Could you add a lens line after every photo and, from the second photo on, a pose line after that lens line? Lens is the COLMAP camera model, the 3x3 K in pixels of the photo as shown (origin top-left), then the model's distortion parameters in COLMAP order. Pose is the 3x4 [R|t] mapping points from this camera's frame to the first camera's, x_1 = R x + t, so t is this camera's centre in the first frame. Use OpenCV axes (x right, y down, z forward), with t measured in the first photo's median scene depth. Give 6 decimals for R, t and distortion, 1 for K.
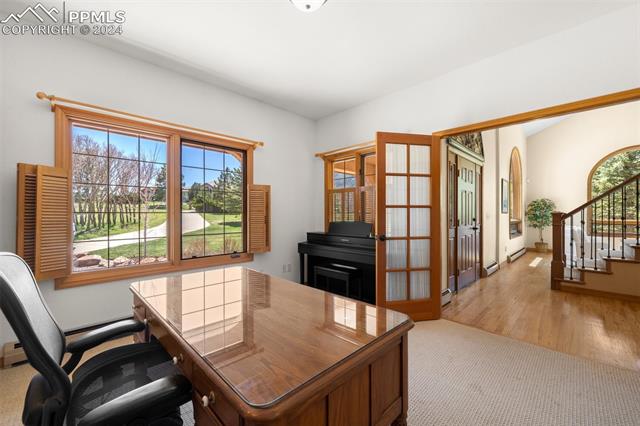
lens RADIAL K [[256.6, 0, 320.0], [0, 256.6, 213.0], [0, 0, 1]] dist [0.000604, 0.000107]
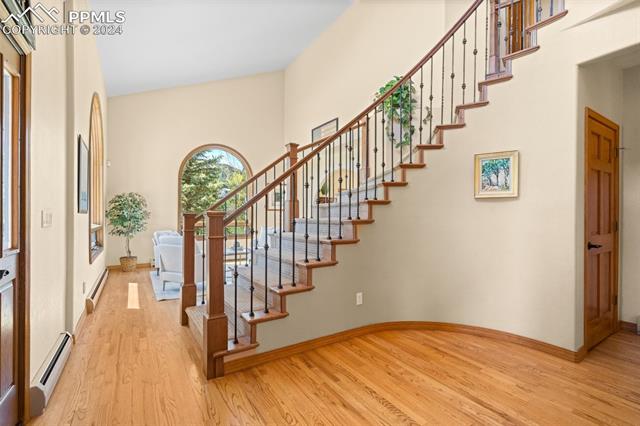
lens RADIAL K [[292.1, 0, 320.0], [0, 292.1, 213.0], [0, 0, 1]] dist [-0.000516, -0.000047]
pose [[0.214743, 0.004356, 0.976661, 0.221404], [-0.000245, 0.999990, -0.004406, 0.002900], [-0.976671, 0.000707, 0.214742, 0.350858]]
